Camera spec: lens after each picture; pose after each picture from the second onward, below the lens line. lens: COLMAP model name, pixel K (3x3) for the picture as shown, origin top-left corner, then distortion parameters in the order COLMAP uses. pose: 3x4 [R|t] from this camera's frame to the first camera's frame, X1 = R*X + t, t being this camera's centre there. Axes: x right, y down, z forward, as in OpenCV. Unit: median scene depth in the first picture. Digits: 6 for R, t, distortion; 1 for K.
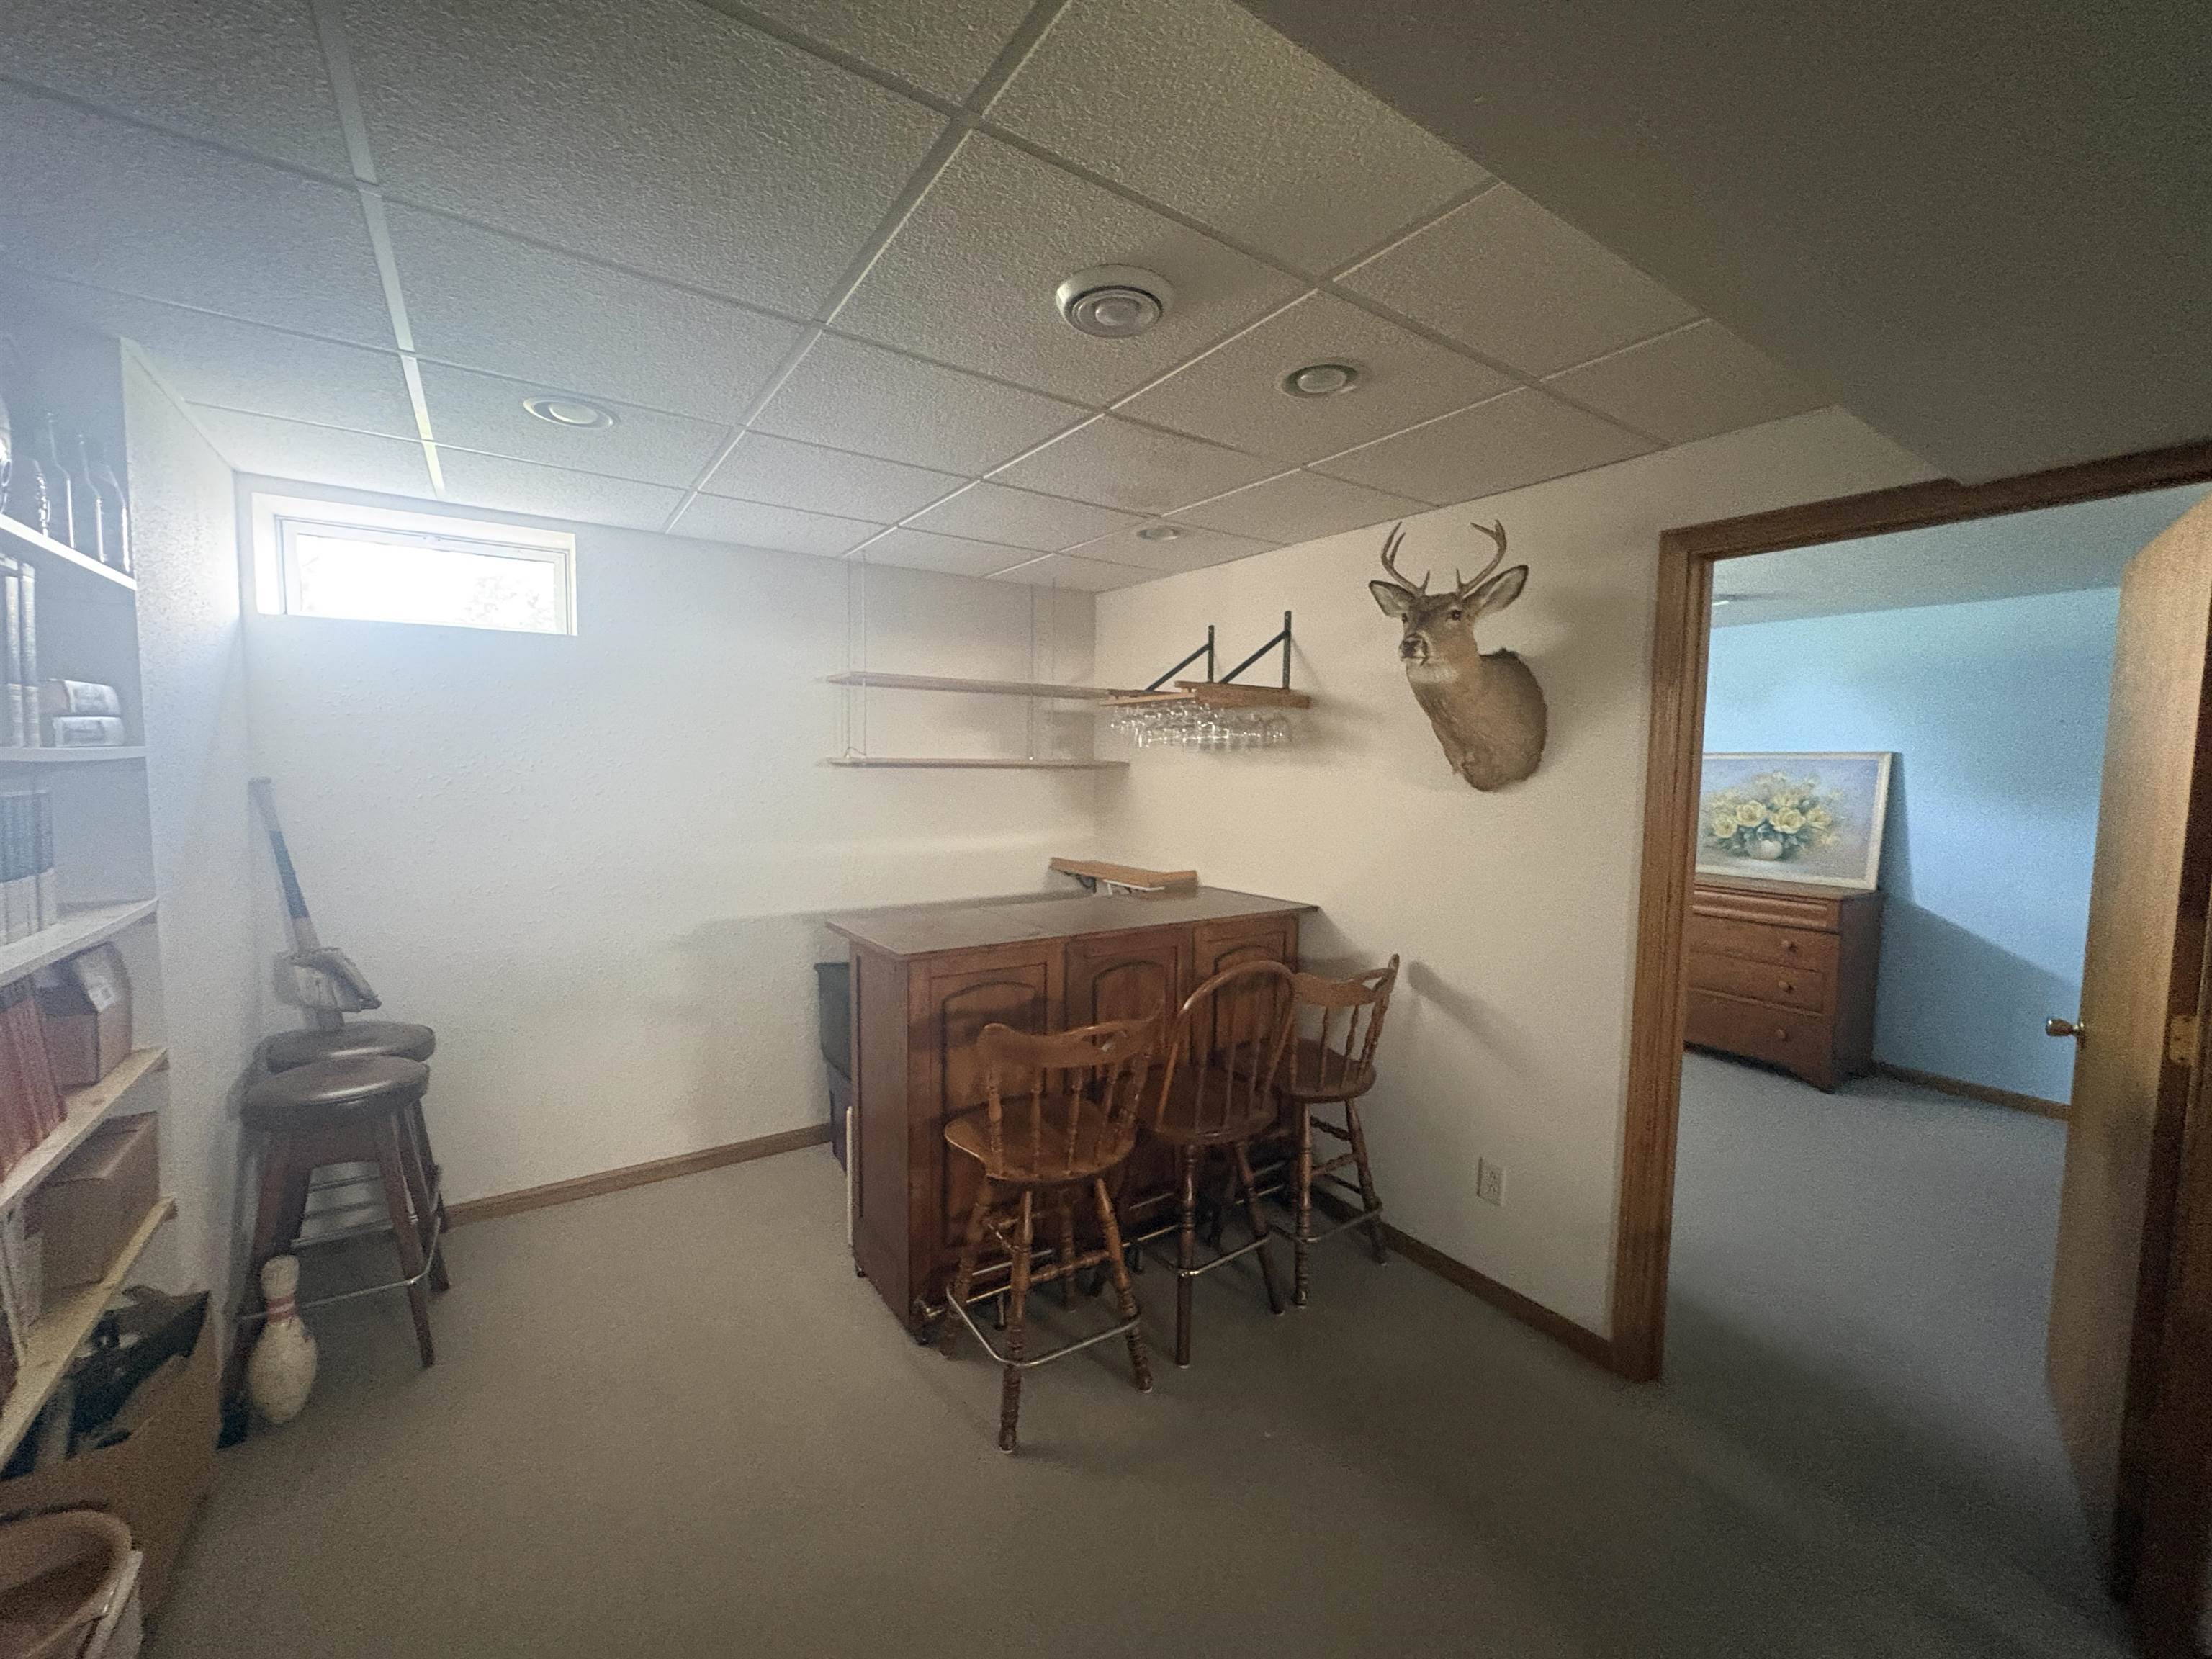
lens RADIAL K [[885.3, 0, 1106.0], [0, 885.3, 829.5], [0, 0, 1]] dist [0.003675, 0.000082]
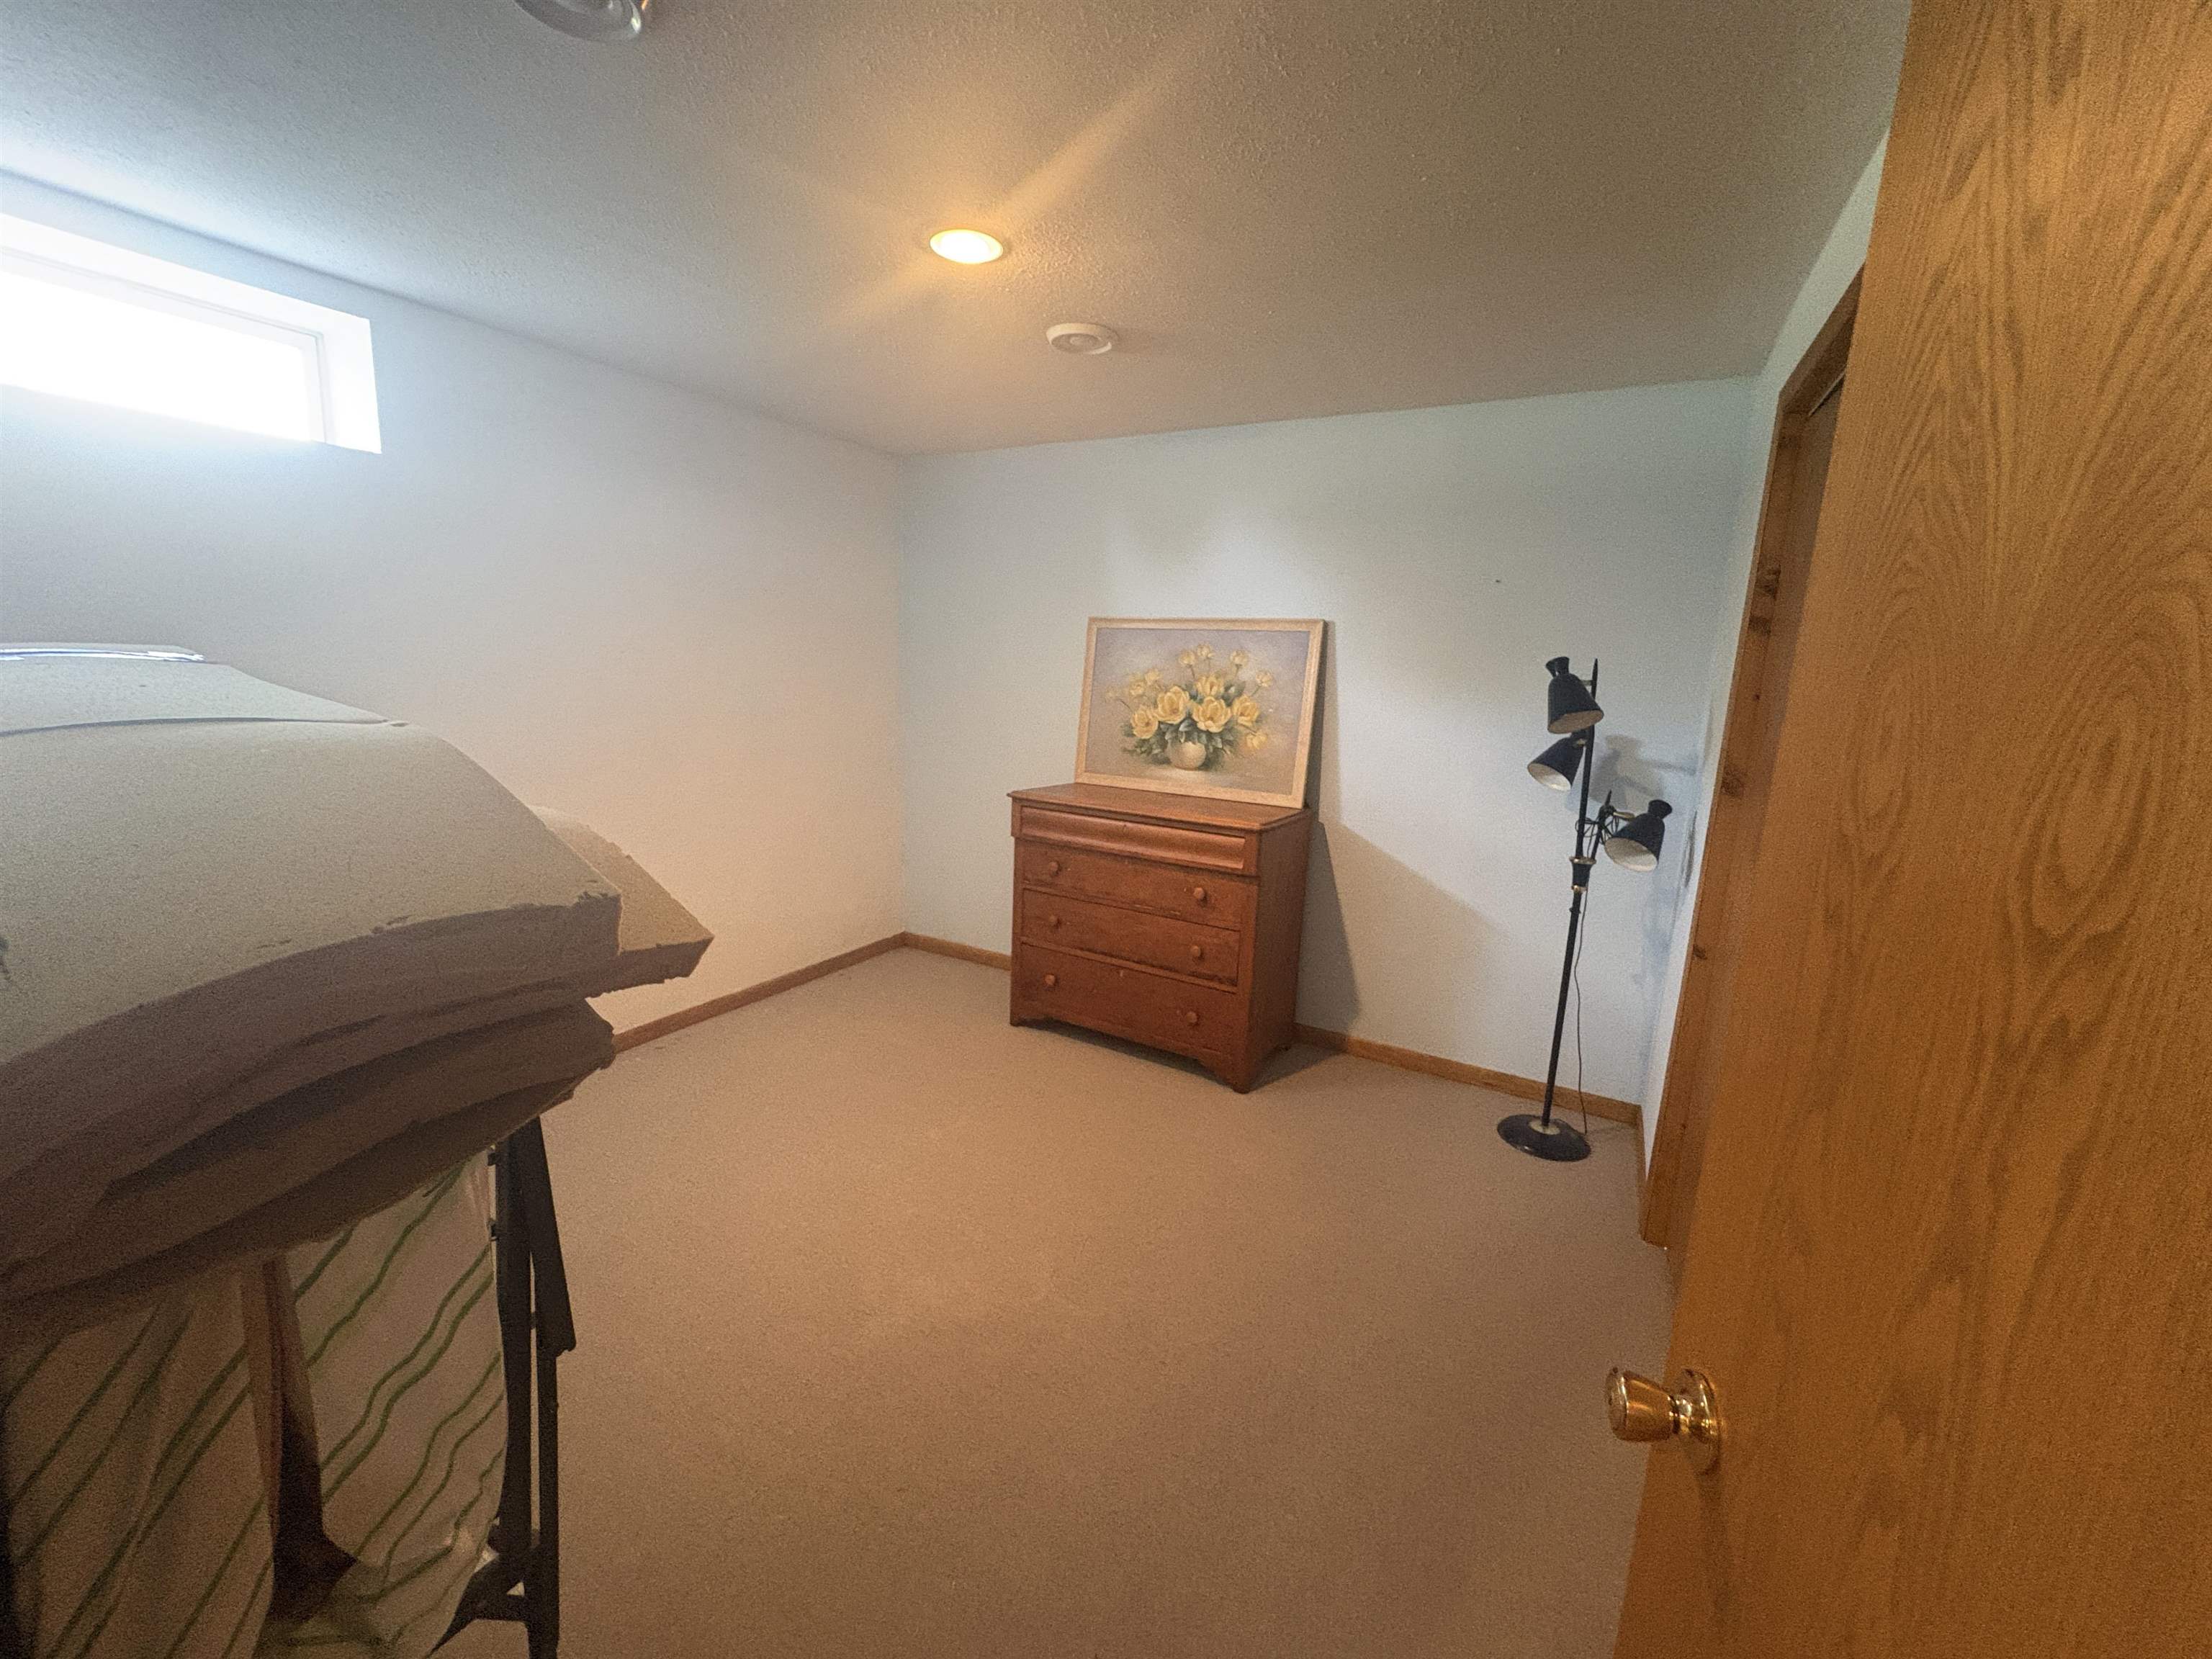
lens RADIAL K [[885.3, 0, 1106.0], [0, 885.3, 829.5], [0, 0, 1]] dist [0.003675, 0.000082]
pose [[0.890099, -0.057994, 0.452063, 0.362068], [0.003541, 0.992721, 0.120382, -0.004341], [-0.455754, -0.105551, 0.883825, 0.393694]]
